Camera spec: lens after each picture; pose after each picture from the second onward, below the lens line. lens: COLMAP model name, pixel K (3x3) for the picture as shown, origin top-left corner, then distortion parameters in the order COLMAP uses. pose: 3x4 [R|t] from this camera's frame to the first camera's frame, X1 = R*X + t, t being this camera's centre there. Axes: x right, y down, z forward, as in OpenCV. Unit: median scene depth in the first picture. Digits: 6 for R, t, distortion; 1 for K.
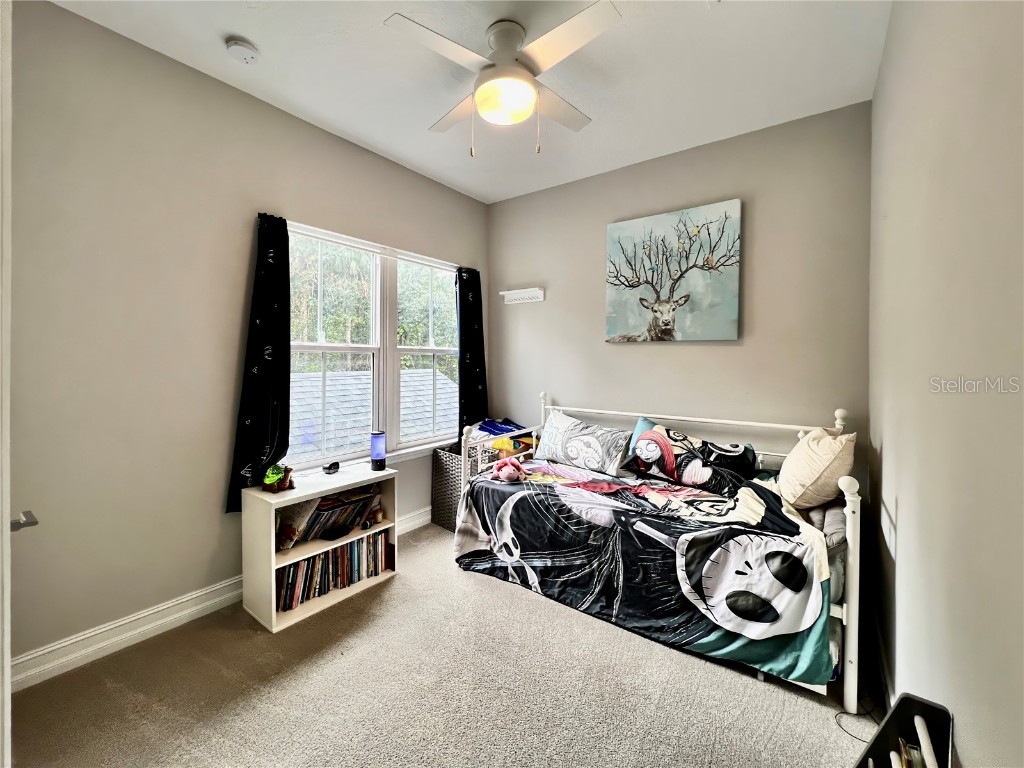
lens RADIAL K [[408.9, 0, 511.3], [0, 408.9, 359.8], [0, 0, 1]] dist [-0.002464, -0.000039]
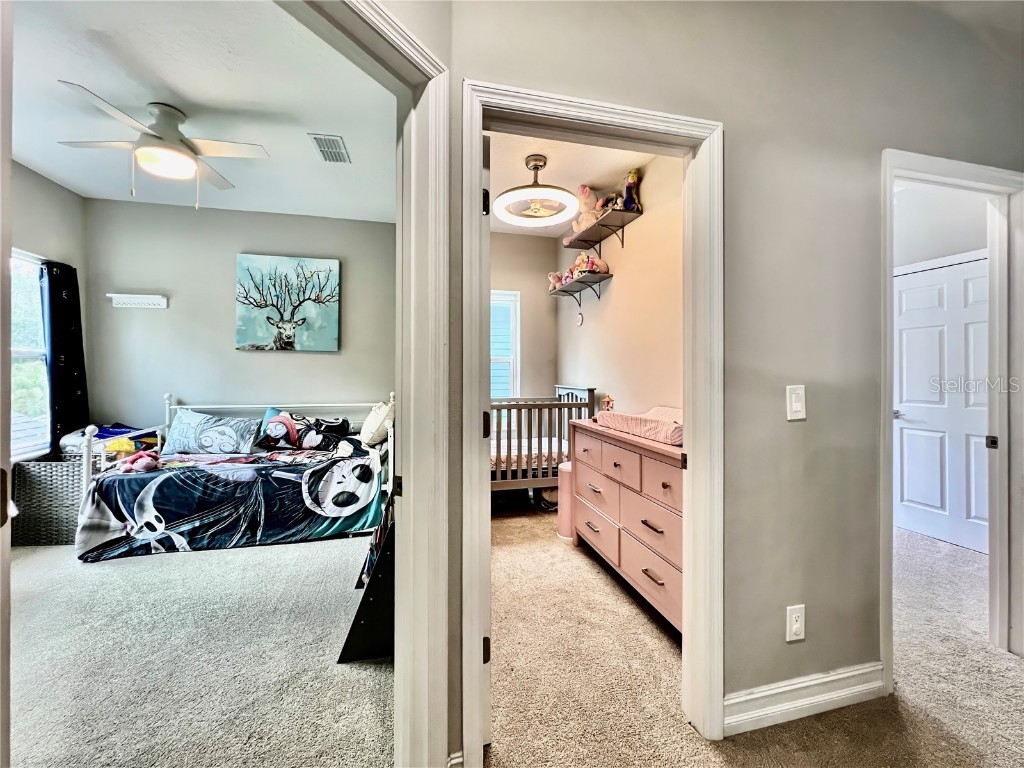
lens RADIAL K [[420.0, 0, 510.2], [0, 420.0, 379.2], [0, 0, 1]] dist [-0.003864, -0.000089]
pose [[0.631339, -0.017896, 0.775300, -0.263922], [-0.000641, 0.999721, 0.023599, 0.018815], [-0.775506, -0.015396, 0.631152, -0.503570]]
